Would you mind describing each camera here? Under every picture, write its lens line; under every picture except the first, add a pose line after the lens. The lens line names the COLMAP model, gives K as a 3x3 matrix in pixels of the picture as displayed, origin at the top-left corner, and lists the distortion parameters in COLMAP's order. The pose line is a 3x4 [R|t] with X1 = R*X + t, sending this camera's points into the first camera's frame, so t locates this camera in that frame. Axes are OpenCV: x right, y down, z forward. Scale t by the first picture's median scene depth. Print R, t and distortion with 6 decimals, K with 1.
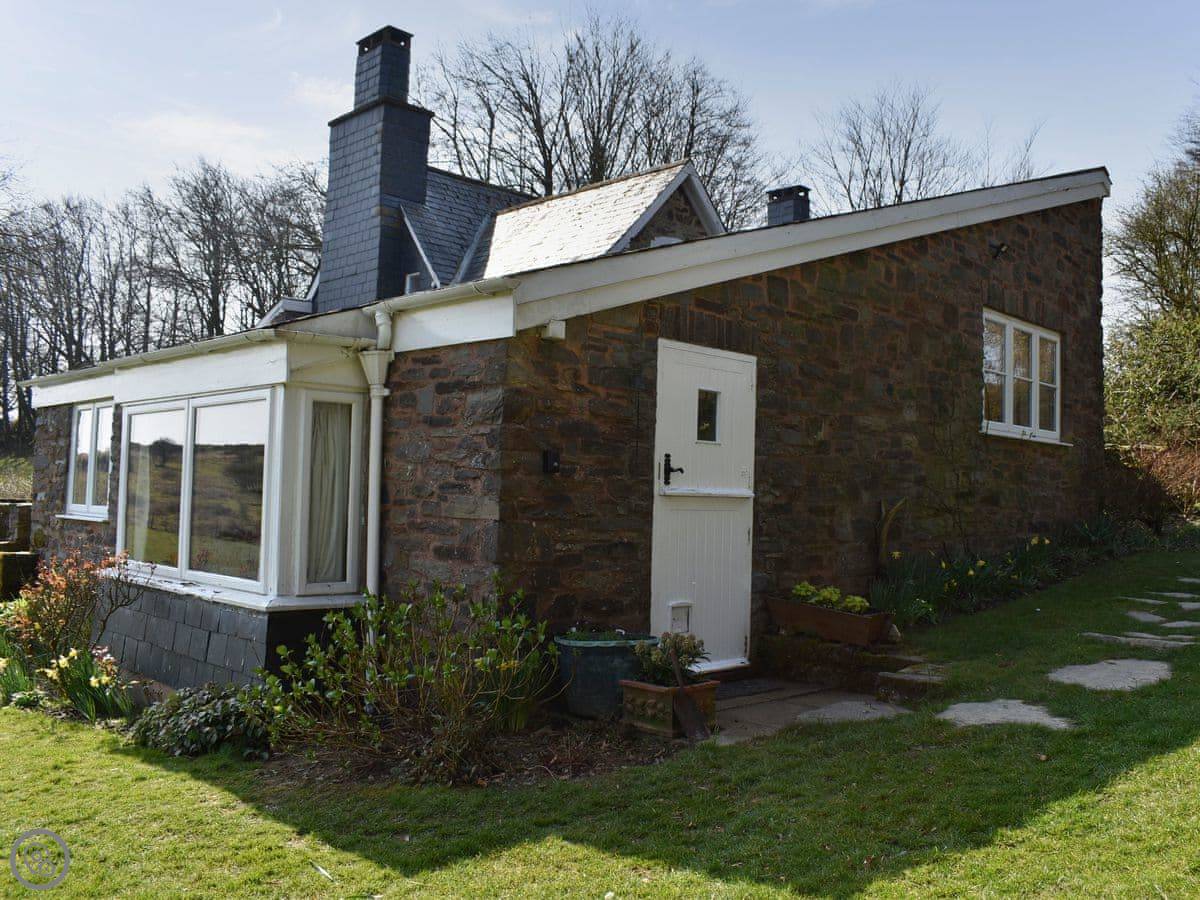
lens RADIAL K [[1061.1, 0, 600.8], [0, 1061.1, 422.4], [0, 0, 1]] dist [-0.113507, -0.004854]
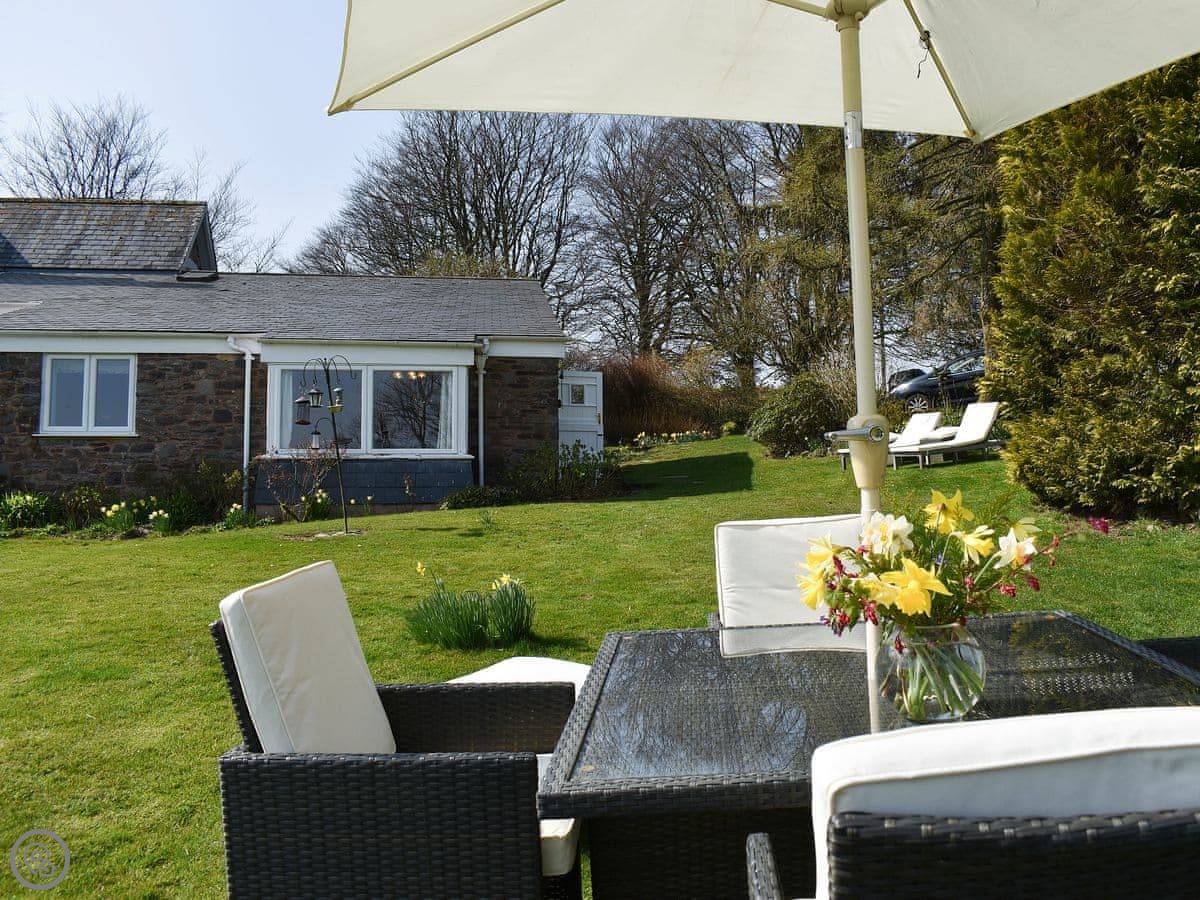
lens RADIAL K [[1070.4, 0, 555.2], [0, 1070.4, 444.1], [0, 0, 1]] dist [-0.090483, 0.008183]
pose [[0.658699, 0.028896, 0.751851, -1.969650], [-0.042308, 0.999104, -0.001333, 0.134943], [-0.751216, -0.030931, 0.659331, -0.752237]]
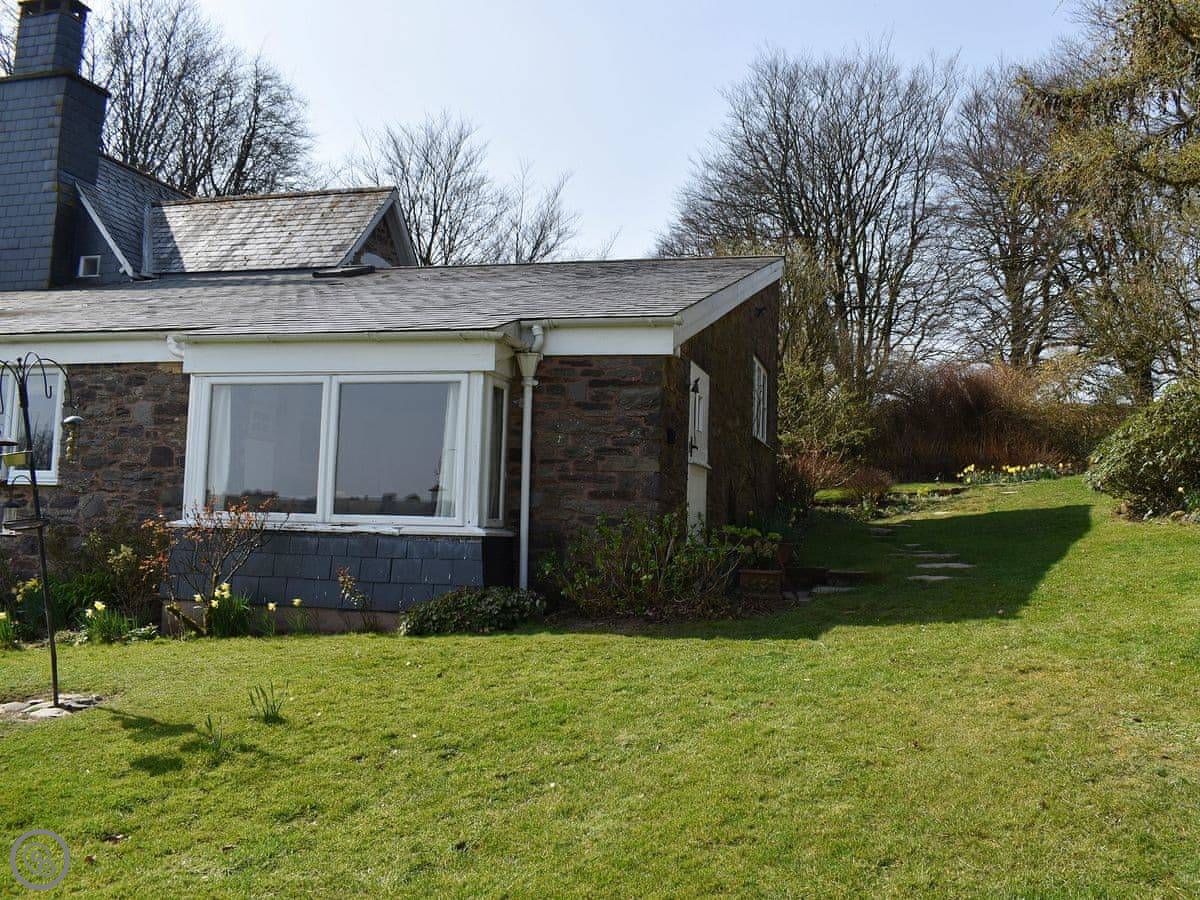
lens RADIAL K [[1069.7, 0, 612.1], [0, 1069.7, 425.2], [0, 0, 1]] dist [-0.102654, 0.019929]
pose [[0.862523, 0.051860, 0.503353, -0.843859], [-0.046329, 0.998650, -0.023503, 0.057330], [-0.503892, -0.003047, 0.863761, -0.280539]]
